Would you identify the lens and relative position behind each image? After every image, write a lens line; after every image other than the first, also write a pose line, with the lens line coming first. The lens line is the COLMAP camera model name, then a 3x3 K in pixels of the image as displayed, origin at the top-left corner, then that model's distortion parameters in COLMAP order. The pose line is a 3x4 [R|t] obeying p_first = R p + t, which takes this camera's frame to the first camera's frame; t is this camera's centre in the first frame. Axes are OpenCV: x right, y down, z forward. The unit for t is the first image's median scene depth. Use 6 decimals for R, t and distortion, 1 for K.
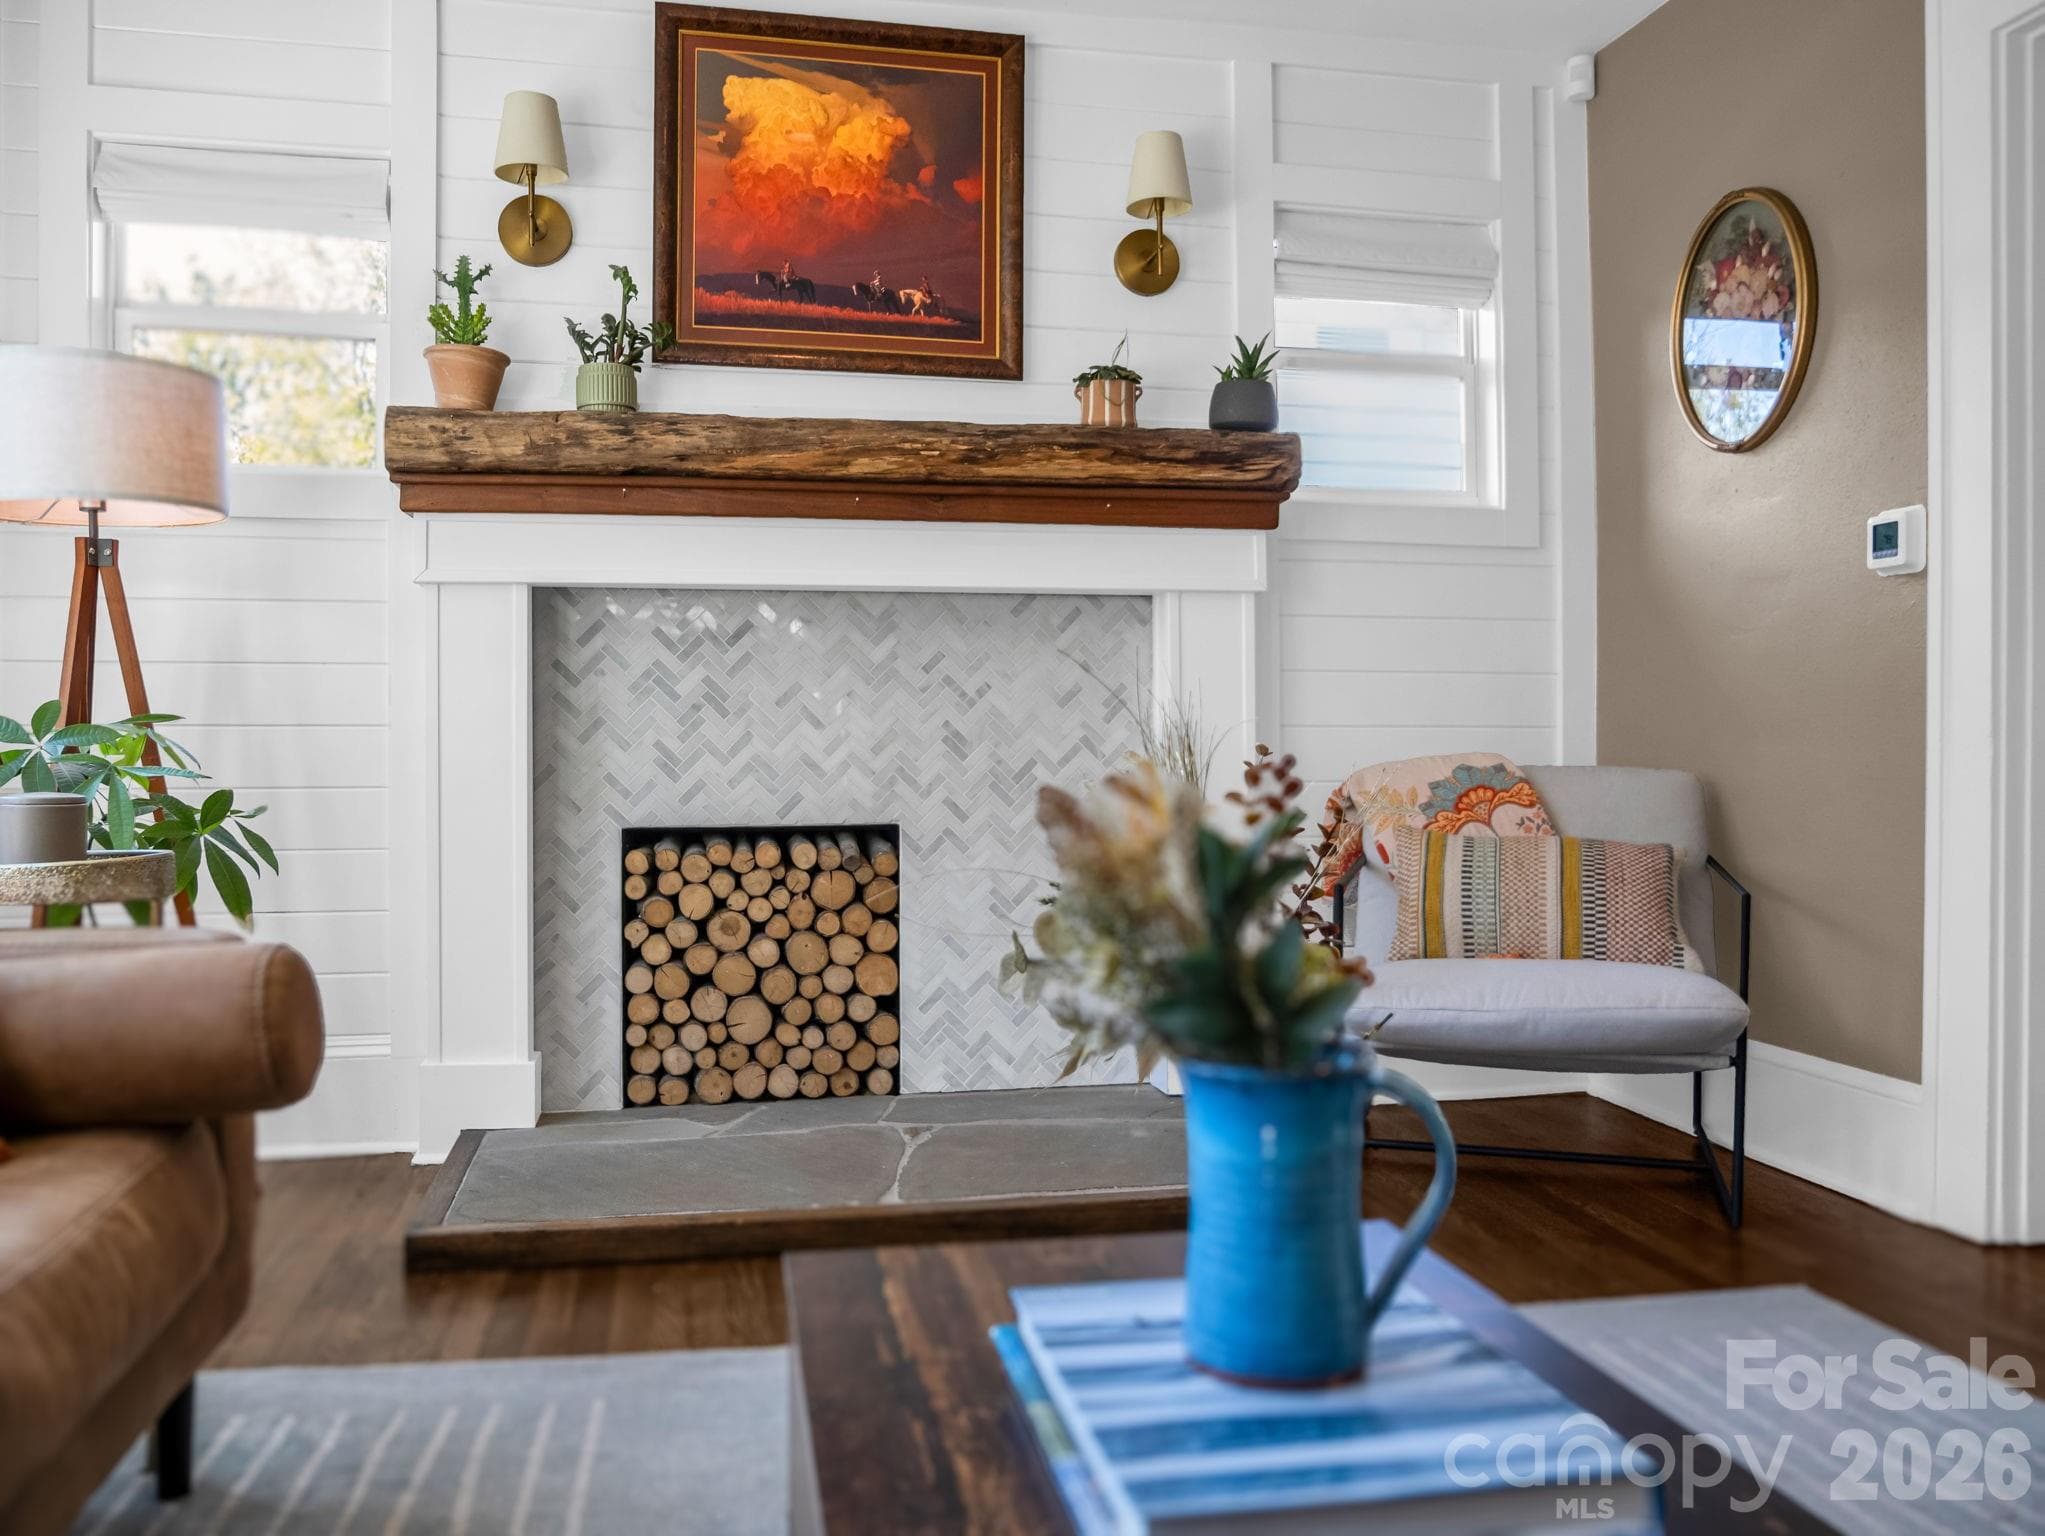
lens RADIAL K [[1507.8, 0, 1022.5], [0, 1507.8, 768.0], [0, 0, 1]] dist [-0.005983, -0.000577]
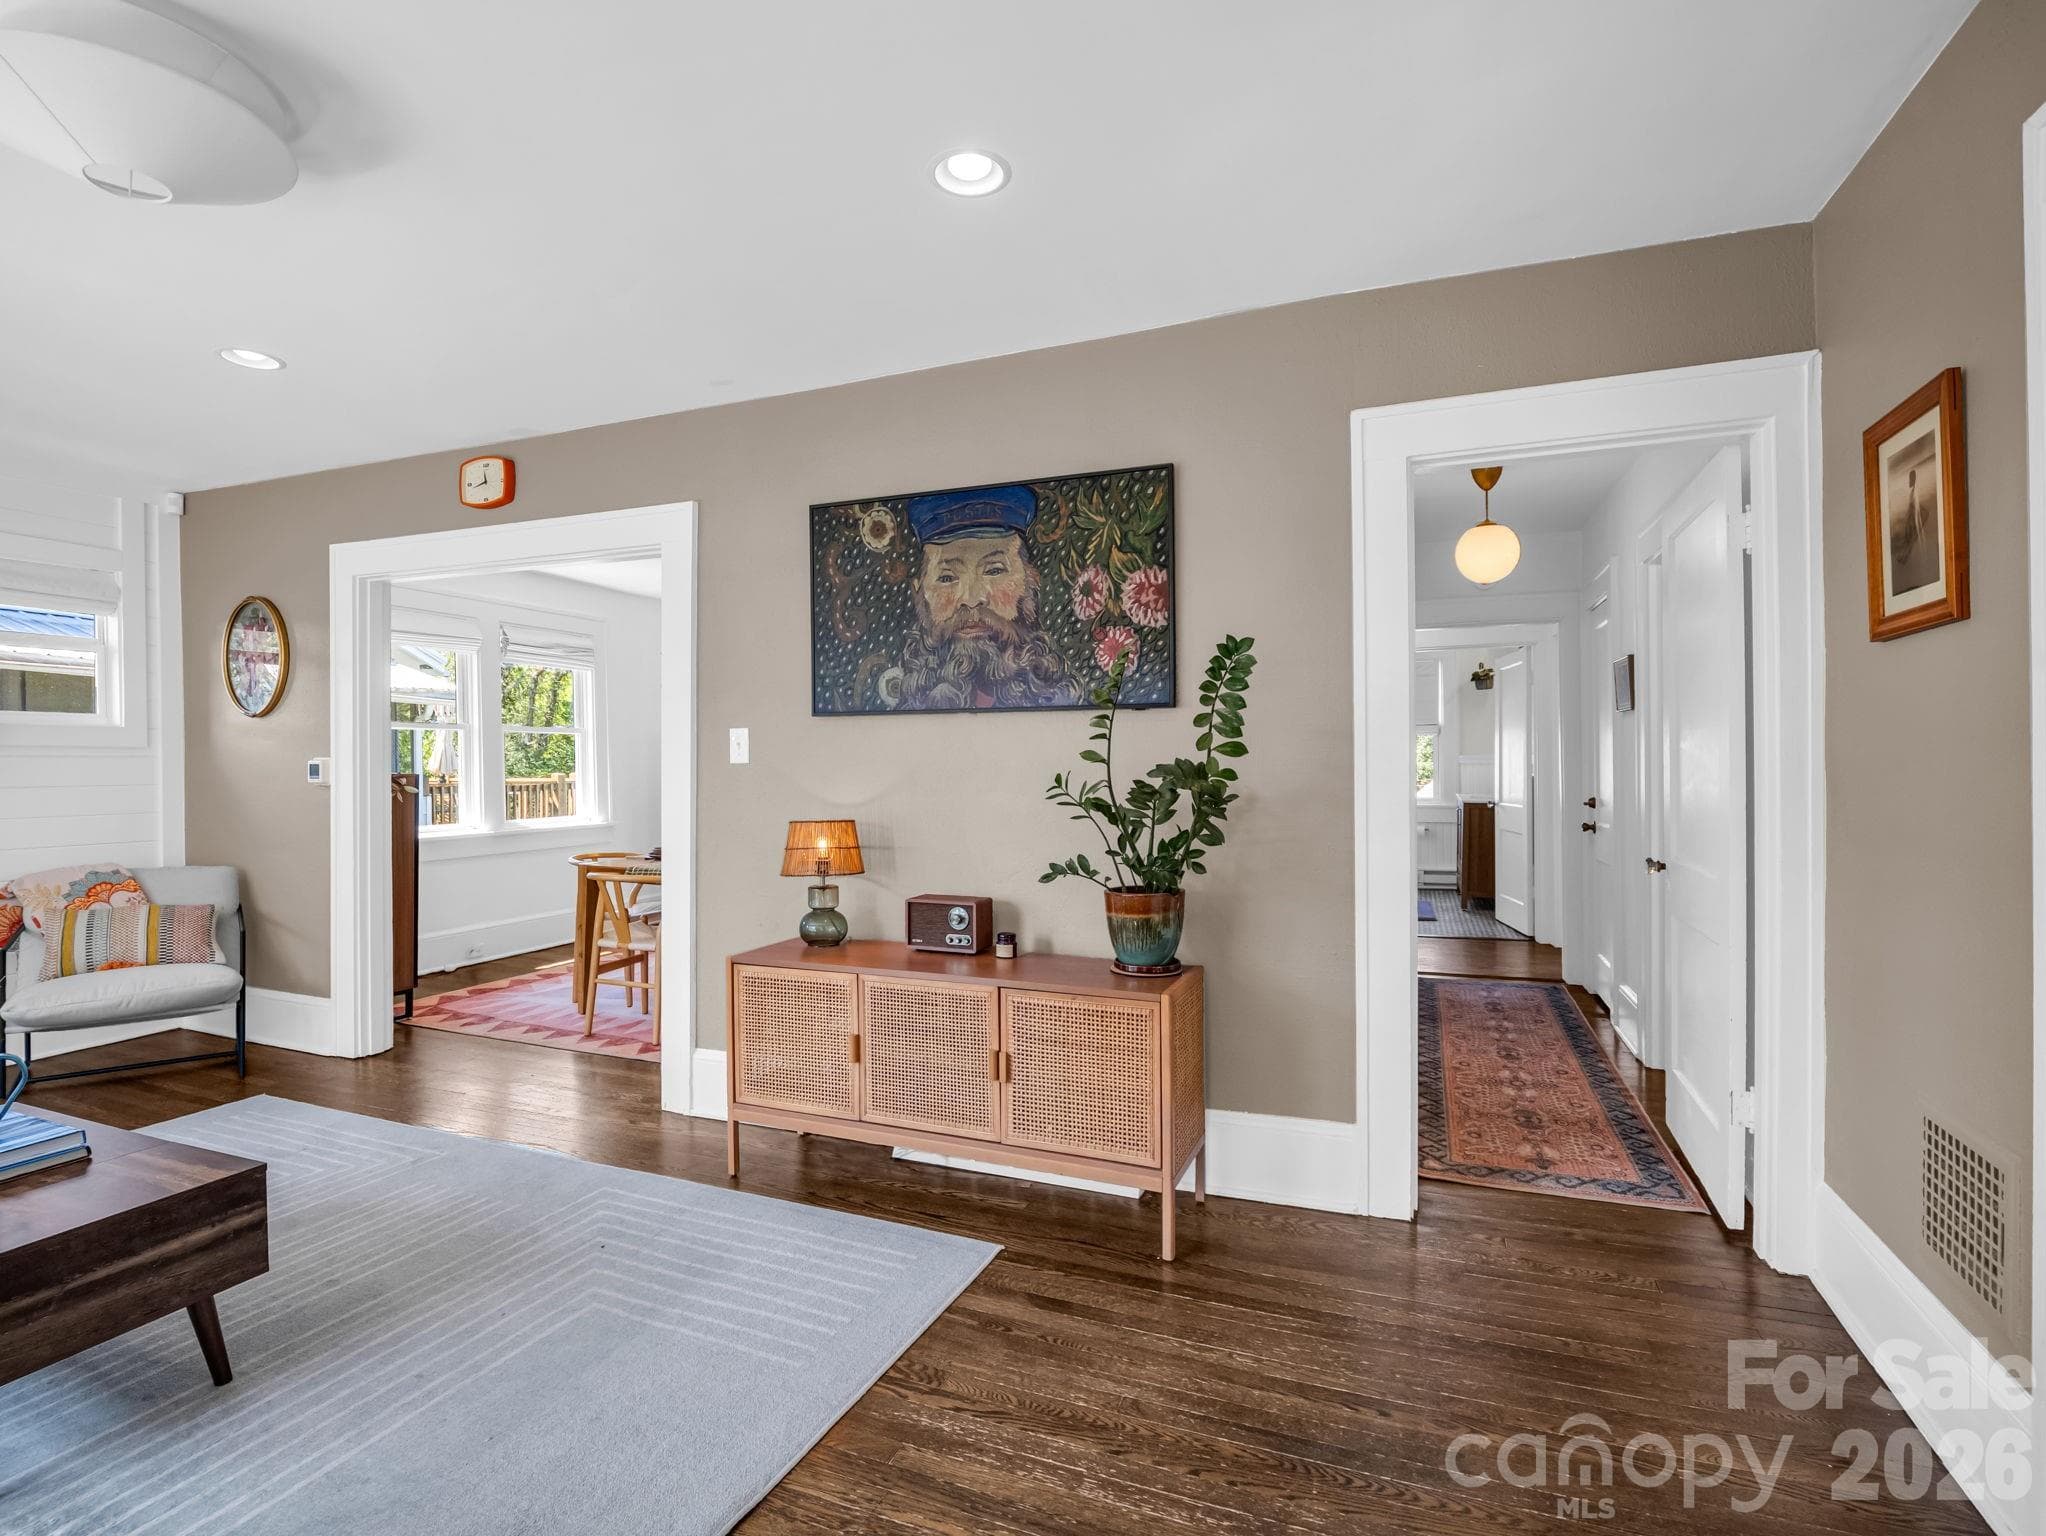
lens RADIAL K [[1026.6, 0, 1023.0], [0, 1026.6, 768.0], [0, 0, 1]] dist [-0.007122, -0.000886]
pose [[0.556540, -0.003019, 0.830816, -0.175435], [0.005203, 0.999986, 0.000148, -0.175600], [-0.830805, 0.004241, 0.556548, -0.979032]]
